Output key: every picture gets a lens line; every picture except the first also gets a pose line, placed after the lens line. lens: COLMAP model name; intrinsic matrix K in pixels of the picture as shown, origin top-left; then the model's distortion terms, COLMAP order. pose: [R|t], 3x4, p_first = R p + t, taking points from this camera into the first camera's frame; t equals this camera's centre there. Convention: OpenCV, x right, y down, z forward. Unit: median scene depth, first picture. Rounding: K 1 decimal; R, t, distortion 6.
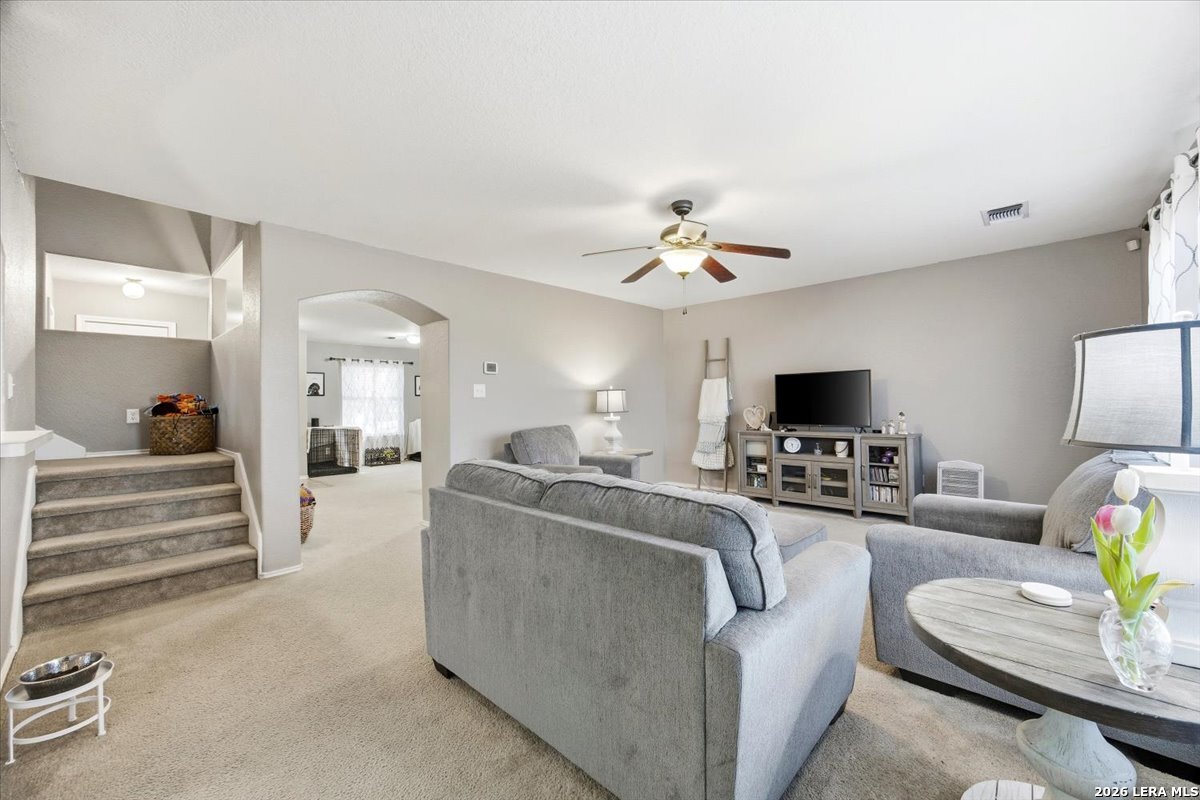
lens RADIAL K [[467.2, 0, 599.8], [0, 467.2, 402.1], [0, 0, 1]] dist [-0.000739, -0.000154]
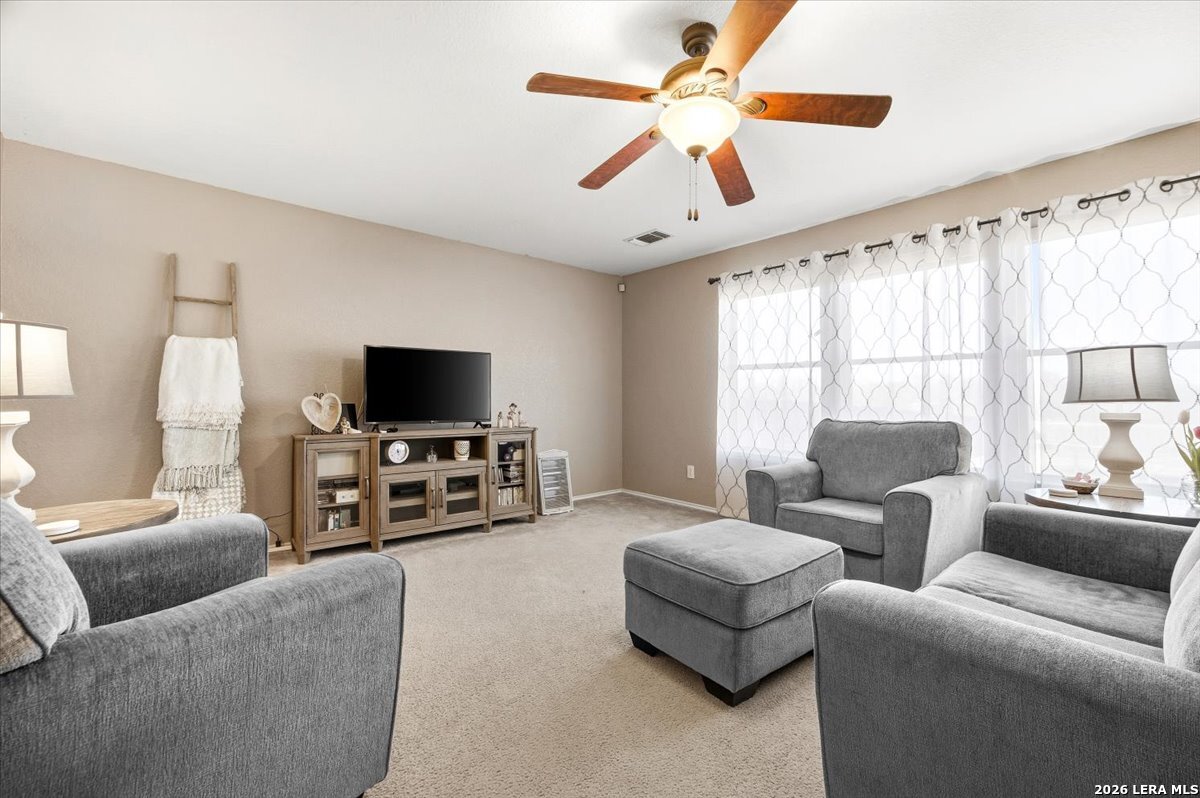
lens RADIAL K [[518.2, 0, 598.6], [0, 518.2, 390.1], [0, 0, 1]] dist [0.011126, 0.000416]
pose [[0.106448, 0.043062, 0.993385, -0.316278], [-0.005212, 0.999072, -0.042750, 0.034216], [-0.994305, -0.000627, 0.106573, 0.654165]]
